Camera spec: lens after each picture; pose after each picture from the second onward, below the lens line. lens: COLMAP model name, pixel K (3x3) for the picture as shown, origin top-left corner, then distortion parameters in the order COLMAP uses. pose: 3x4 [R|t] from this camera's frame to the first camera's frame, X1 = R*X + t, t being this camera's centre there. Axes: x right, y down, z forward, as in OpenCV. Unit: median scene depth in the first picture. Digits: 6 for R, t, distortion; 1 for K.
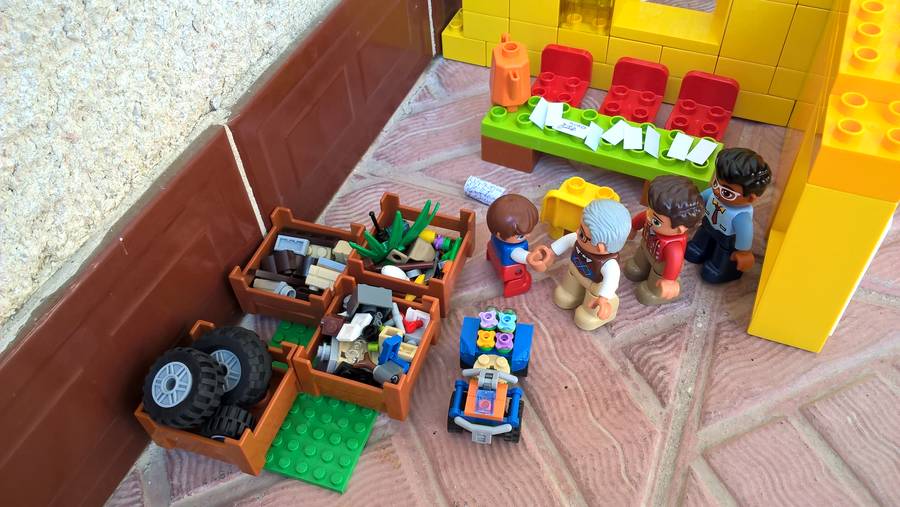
lens RADIAL K [[747.0, 0, 450.0], [0, 747.0, 253.5], [0, 0, 1]] dist [0.097149, -0.218129]
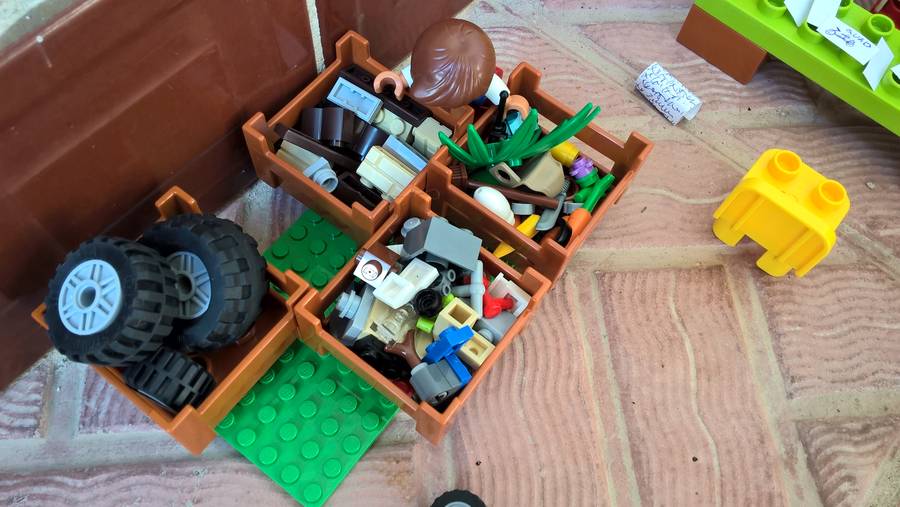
lens RADIAL K [[733.5, 0, 452.6], [0, 733.5, 255.7], [0, 0, 1]] dist [0.074371, -0.158403]
pose [[0.945740, 0.321732, -0.045439, -0.067629], [-0.298730, 0.915962, 0.267906, -0.087897], [0.127815, -0.239795, 0.962373, 0.411749]]
